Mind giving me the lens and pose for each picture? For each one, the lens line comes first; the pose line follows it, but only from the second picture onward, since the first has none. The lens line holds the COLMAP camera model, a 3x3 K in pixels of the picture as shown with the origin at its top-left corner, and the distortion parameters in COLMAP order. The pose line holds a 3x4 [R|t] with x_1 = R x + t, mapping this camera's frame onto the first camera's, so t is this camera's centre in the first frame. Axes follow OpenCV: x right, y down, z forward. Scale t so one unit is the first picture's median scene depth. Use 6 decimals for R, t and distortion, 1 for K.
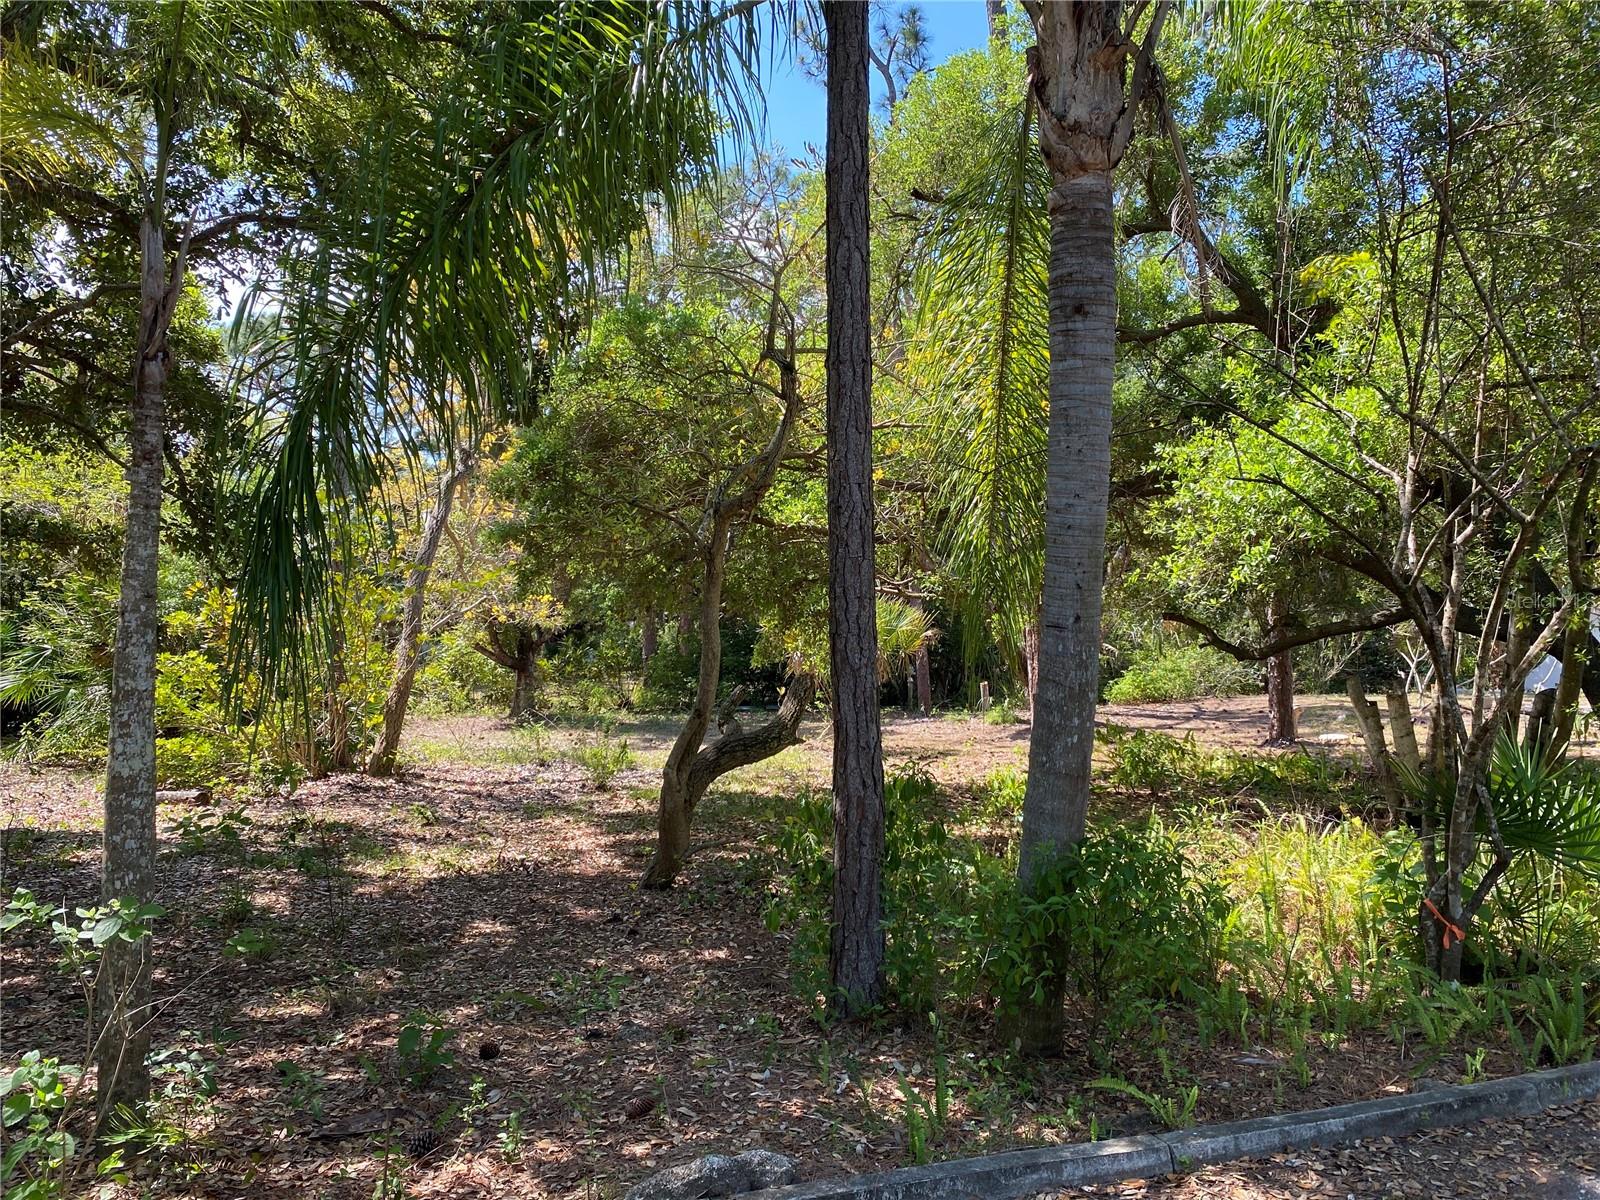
lens RADIAL K [[1241.7, 0, 777.3], [0, 1241.7, 572.0], [0, 0, 1]] dist [0.030126, -0.034259]
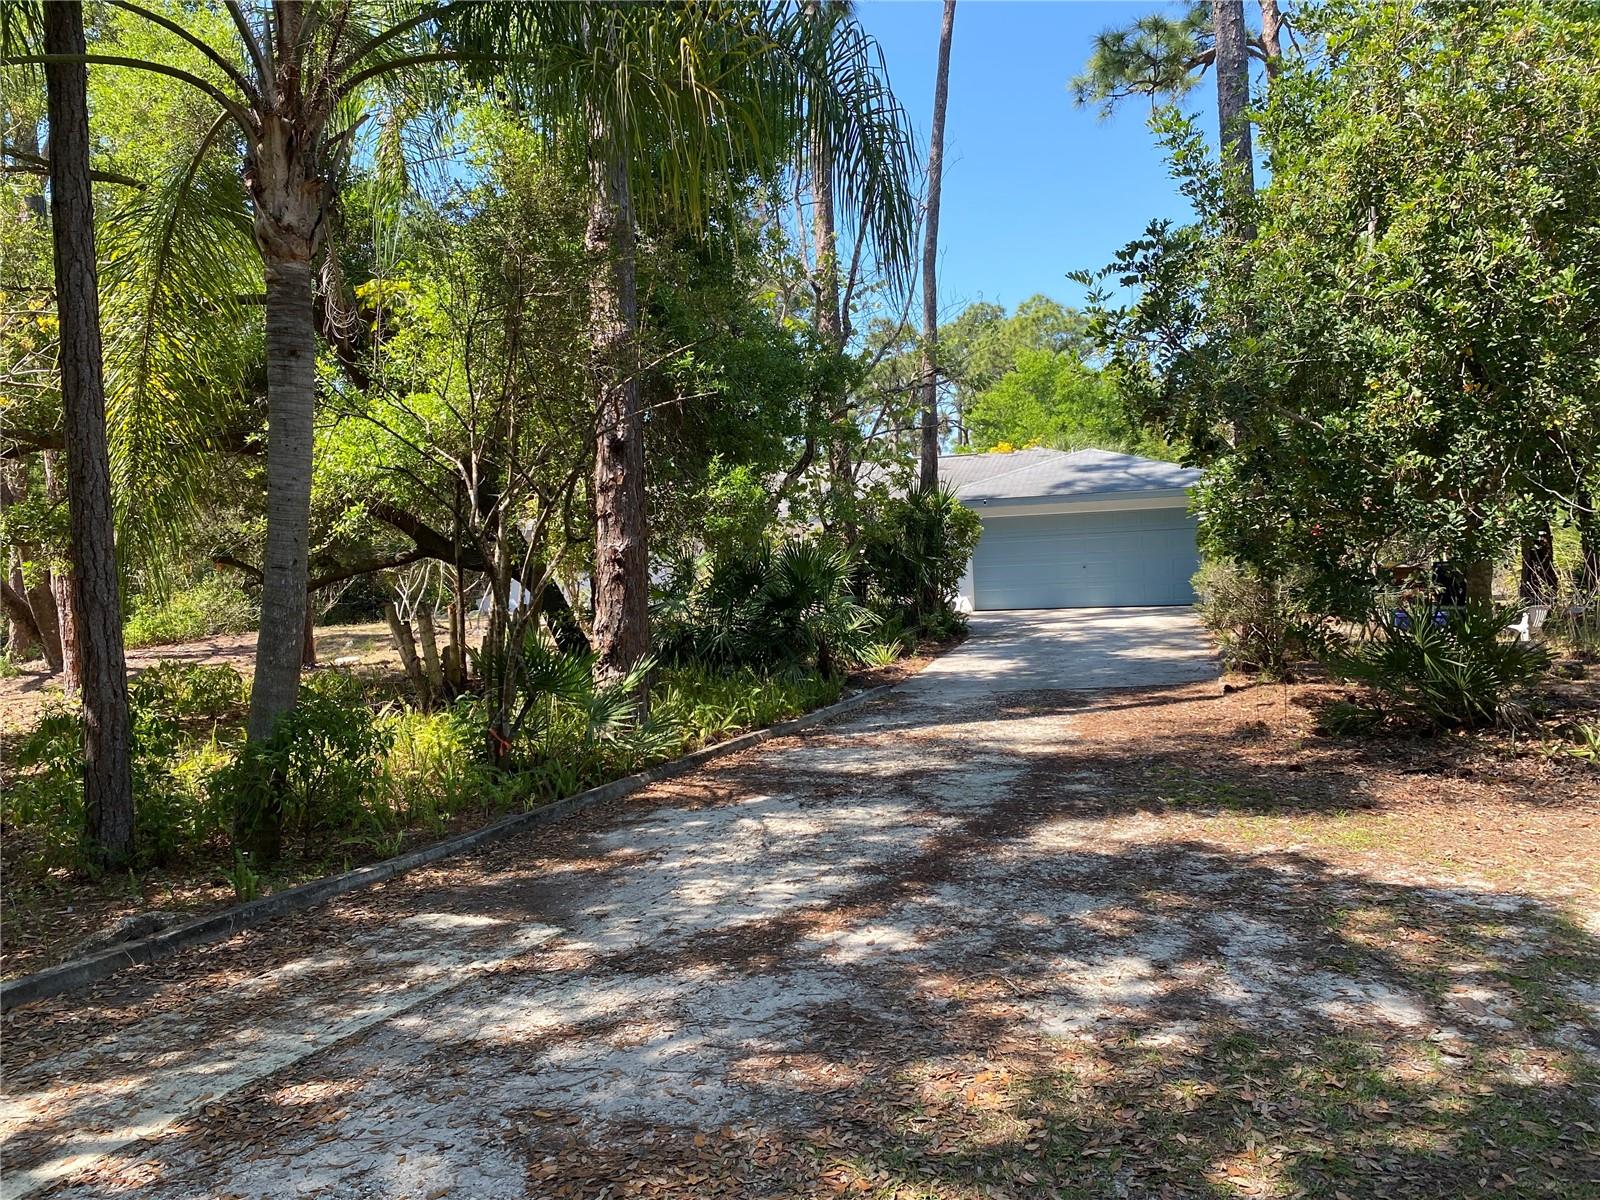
lens RADIAL K [[1241.7, 0, 800.2], [0, 1241.7, 600.6], [0, 0, 1]] dist [0.030126, -0.034259]
pose [[0.692112, -0.045168, 0.720375, -0.098244], [-0.005716, 0.997666, 0.068046, -0.005056], [-0.721767, -0.051213, 0.690239, -0.110272]]
